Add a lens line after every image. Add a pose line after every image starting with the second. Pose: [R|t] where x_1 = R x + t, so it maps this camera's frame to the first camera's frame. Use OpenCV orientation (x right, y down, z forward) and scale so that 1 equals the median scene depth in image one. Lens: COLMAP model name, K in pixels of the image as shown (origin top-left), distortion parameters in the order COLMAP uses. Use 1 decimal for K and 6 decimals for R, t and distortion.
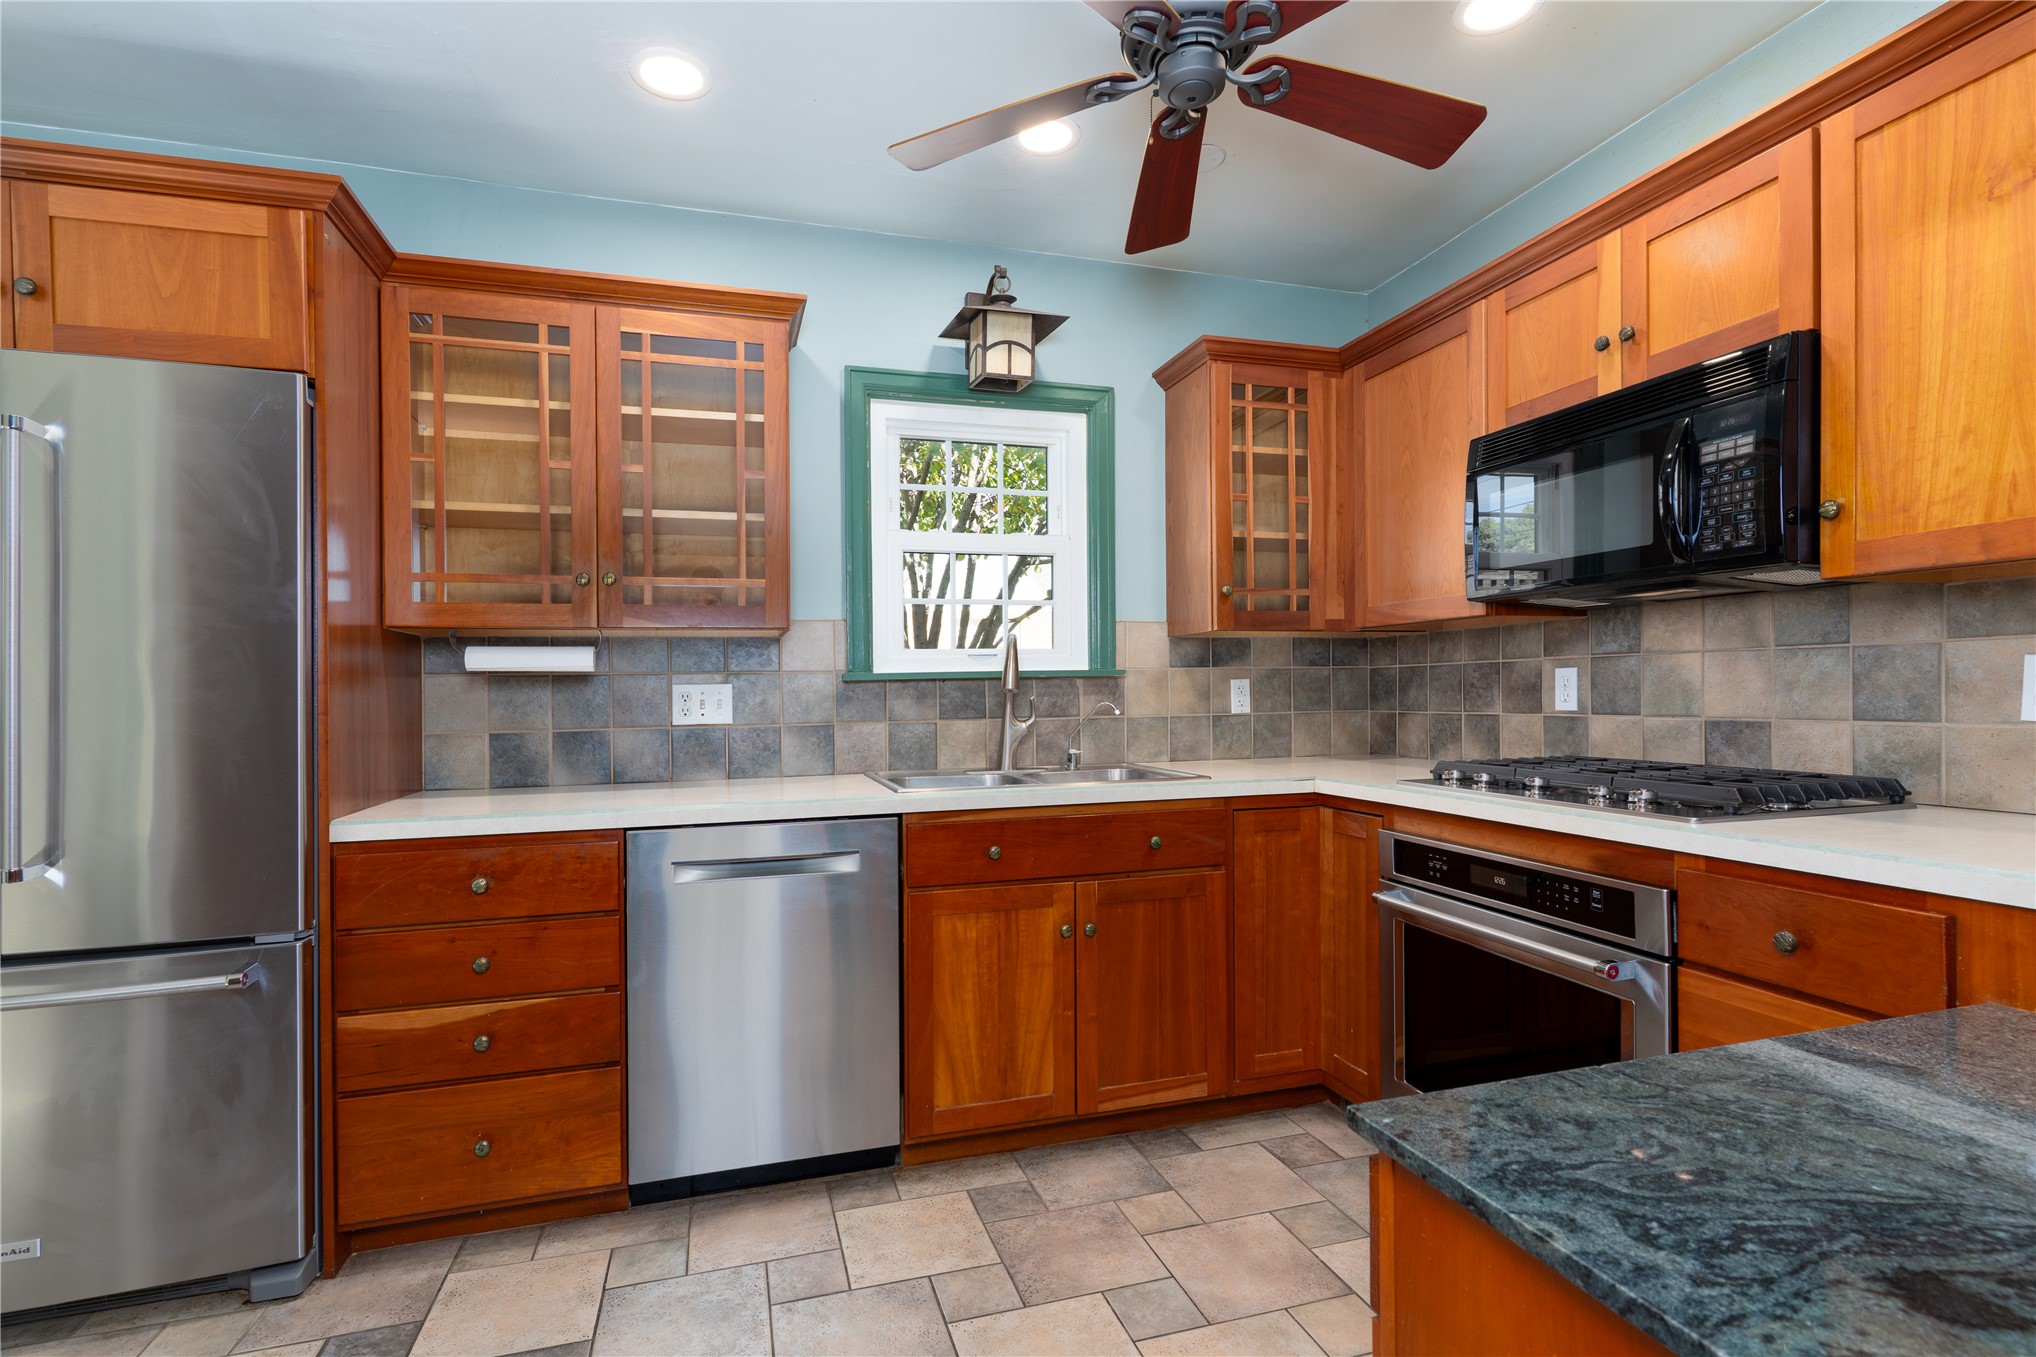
lens RADIAL K [[977.9, 0, 1016.5], [0, 977.9, 678.1], [0, 0, 1]] dist [0.005892, -0.000089]
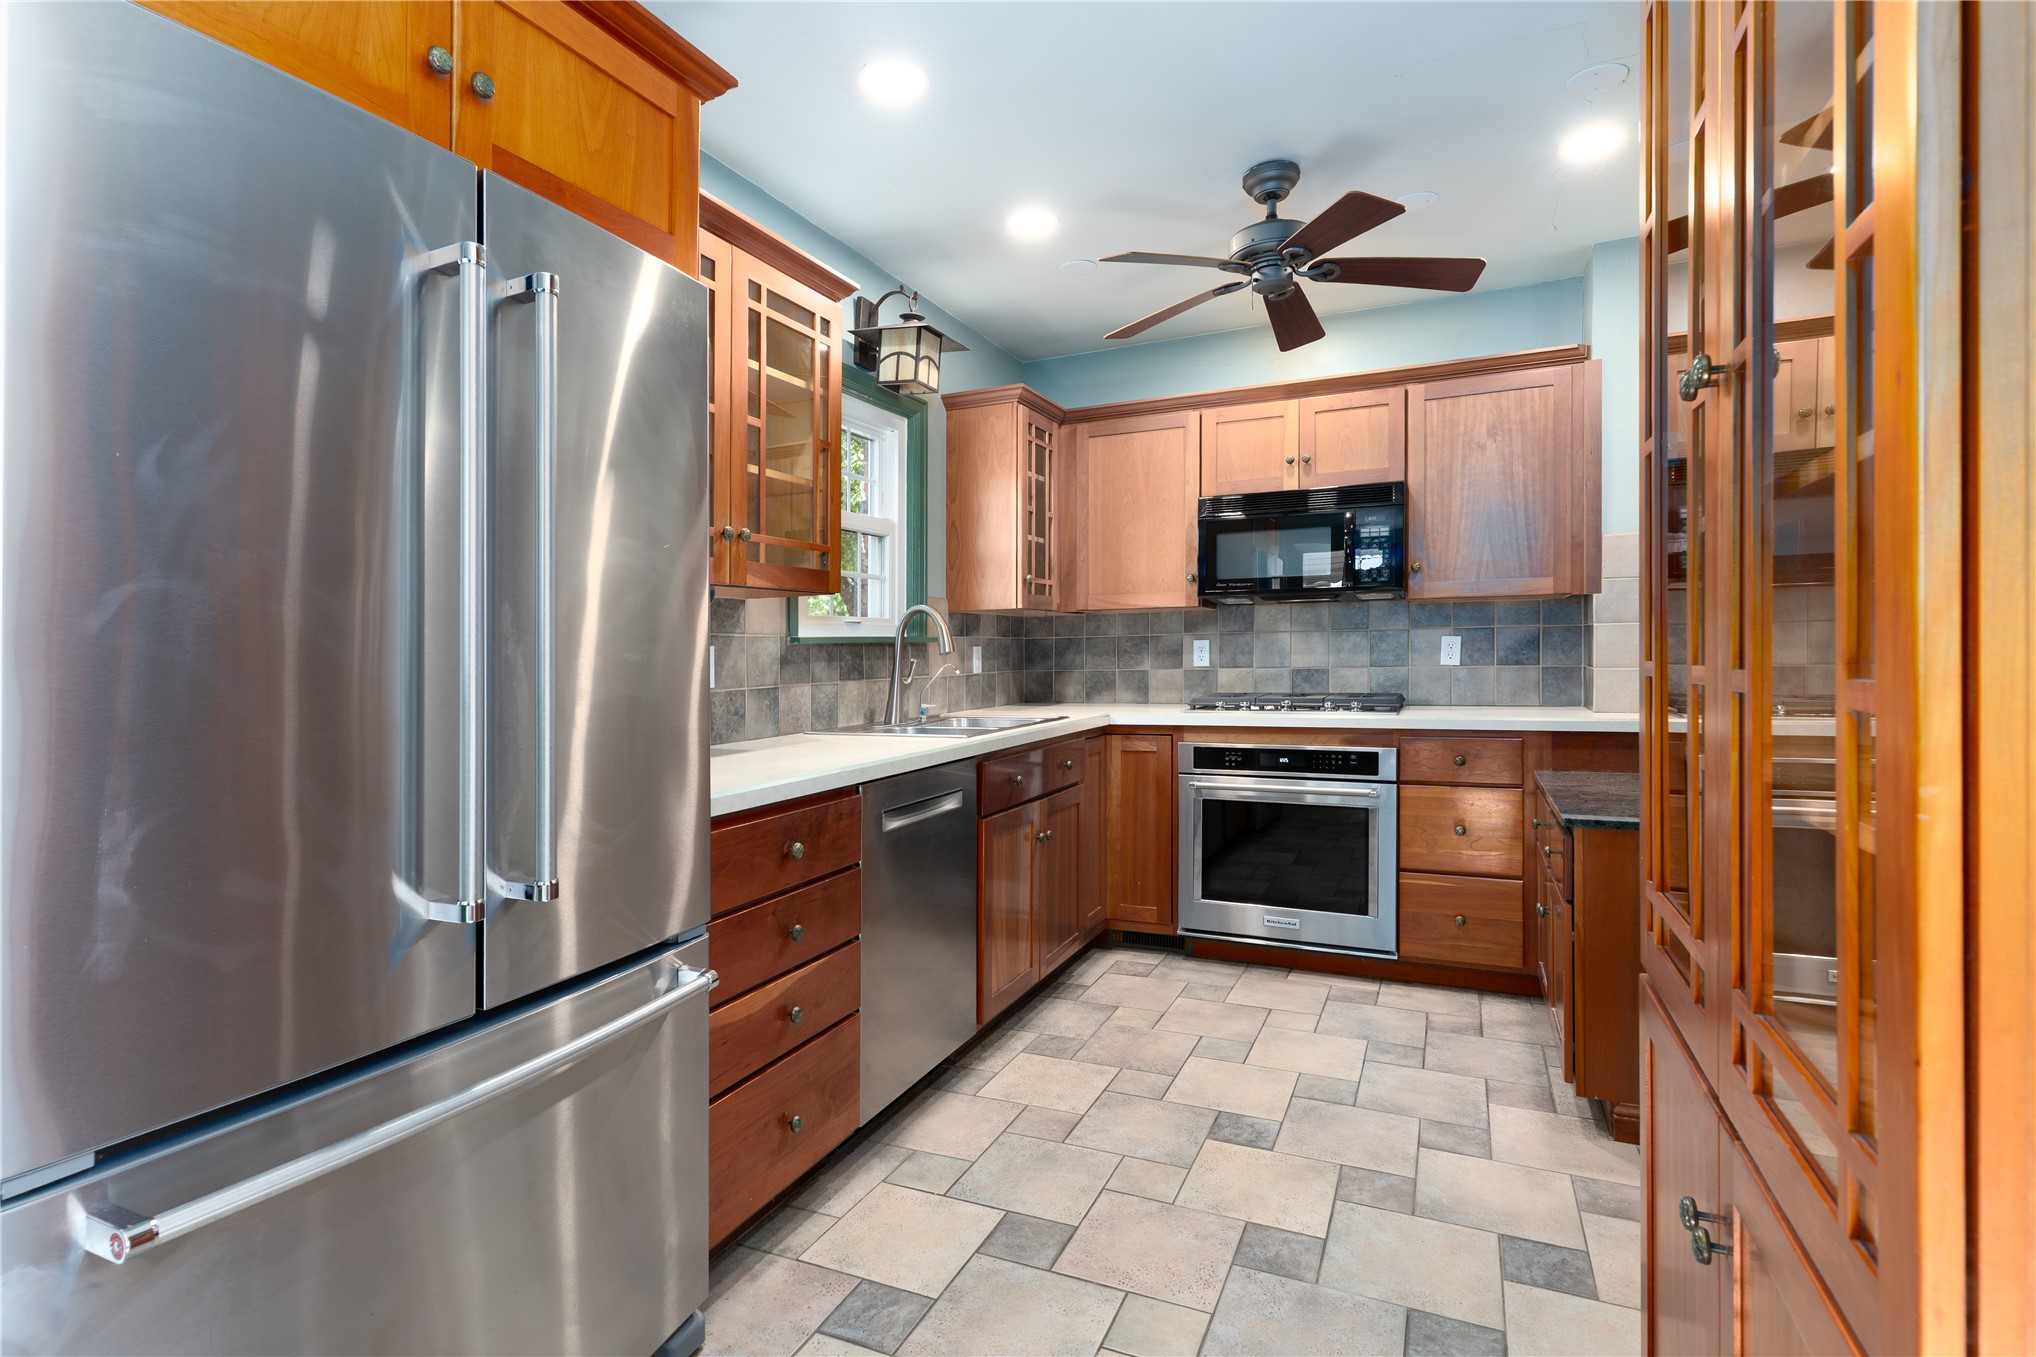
lens RADIAL K [[977.9, 0, 1016.3], [0, 977.9, 638.9], [0, 0, 1]] dist [0.005892, -0.000089]
pose [[0.659610, 0.014010, 0.751478, -1.004254], [-0.002437, 0.999861, -0.016502, 0.017320], [-0.751604, 0.009053, 0.659552, 0.177992]]
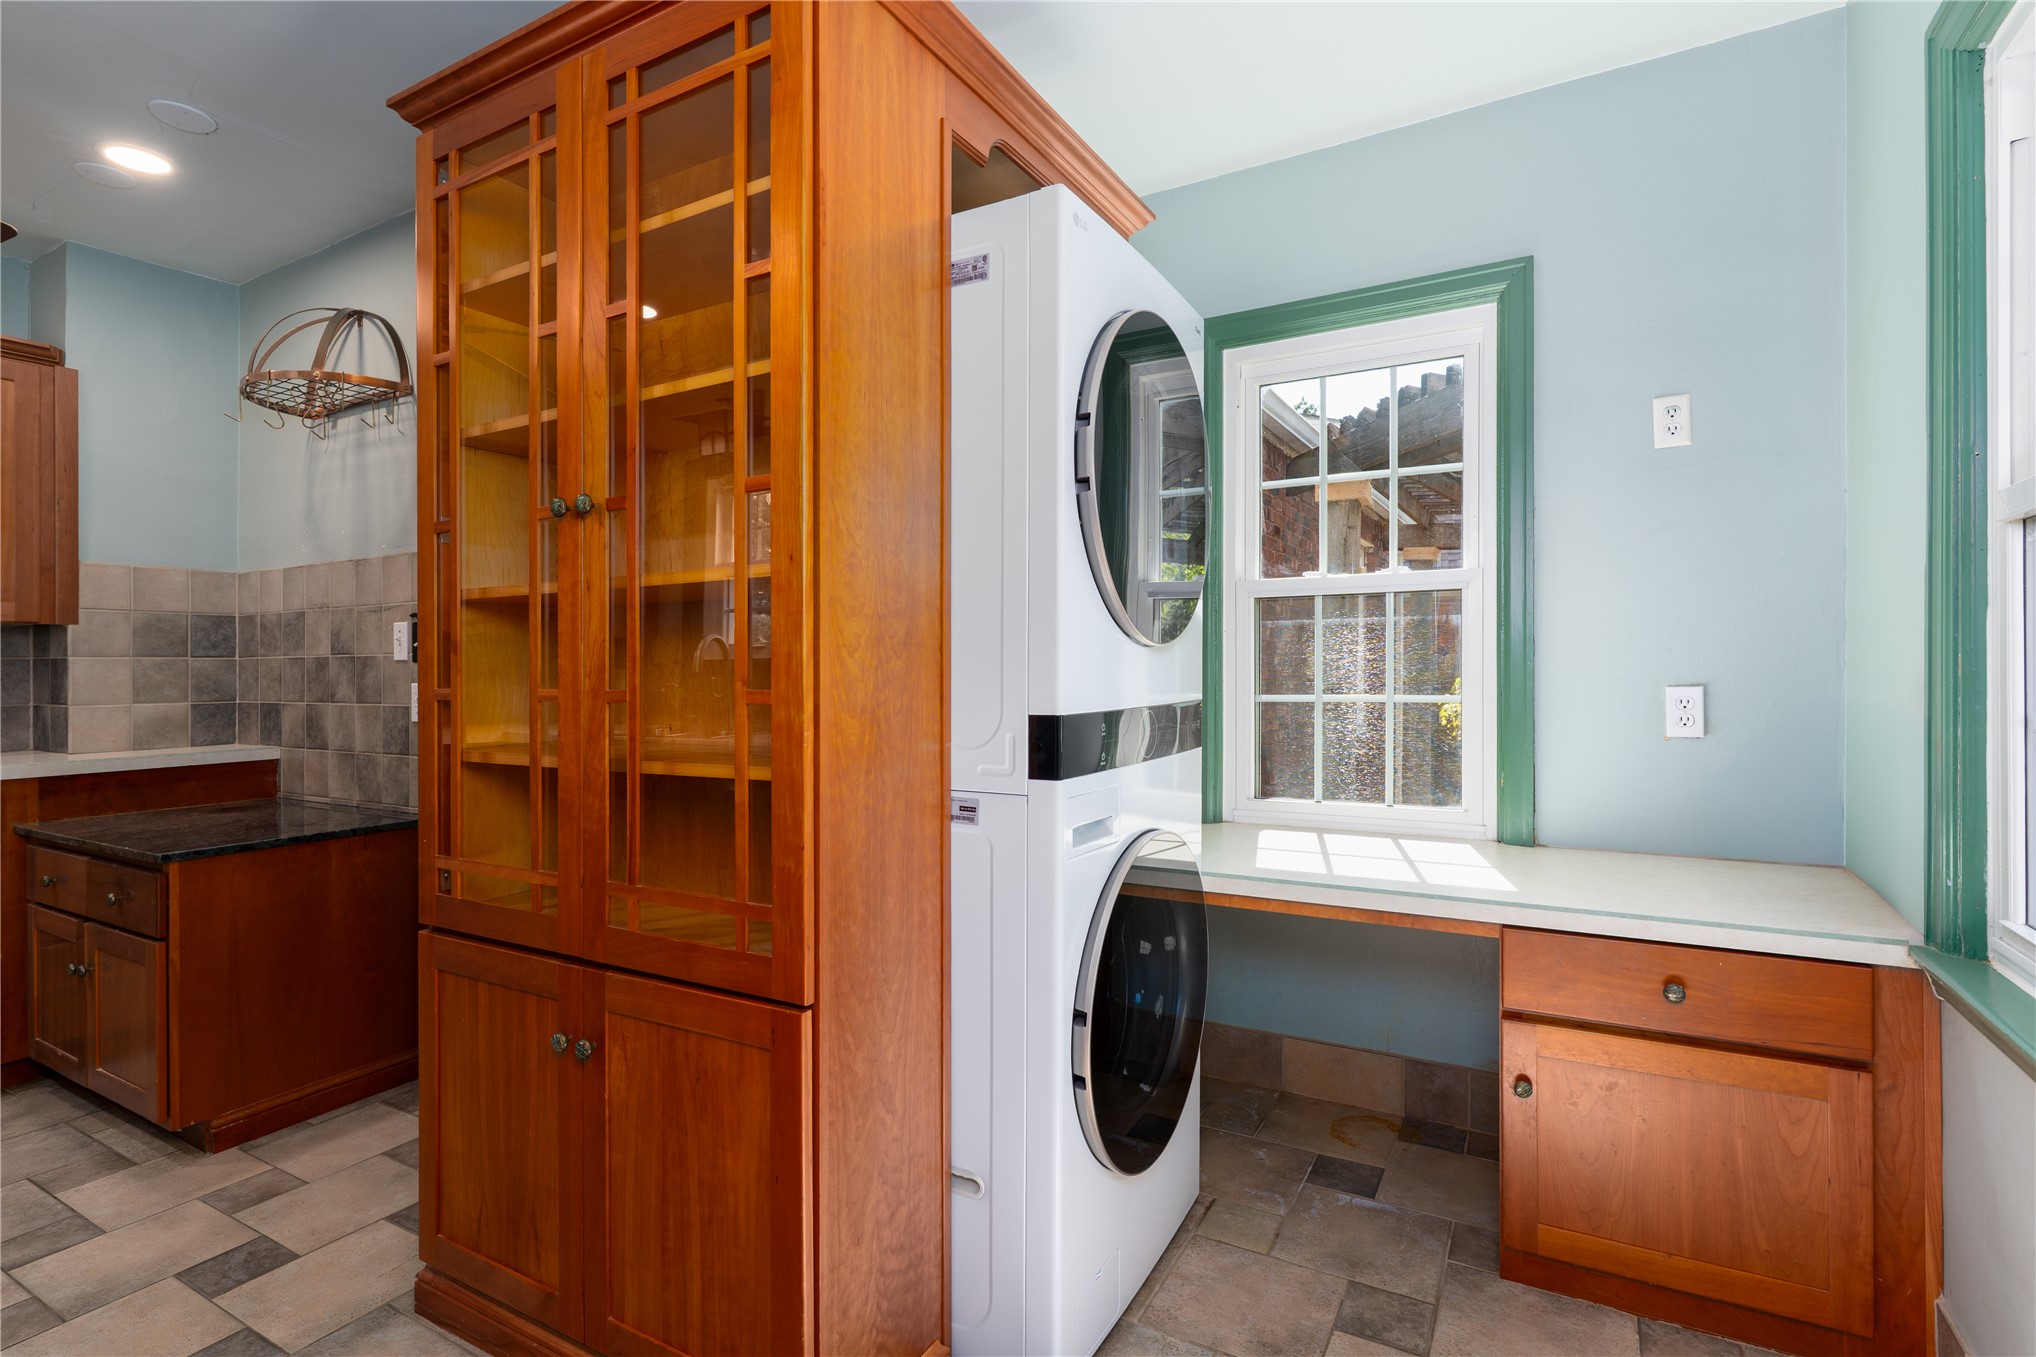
lens RADIAL K [[977.9, 0, 1009.8], [0, 977.9, 682.7], [0, 0, 1]] dist [0.005892, -0.000089]
pose [[-0.688059, 0.004675, 0.725640, -1.197073], [0.003515, 0.999989, -0.003109, 0.011757], [-0.725646, 0.000411, -0.688068, 0.490183]]
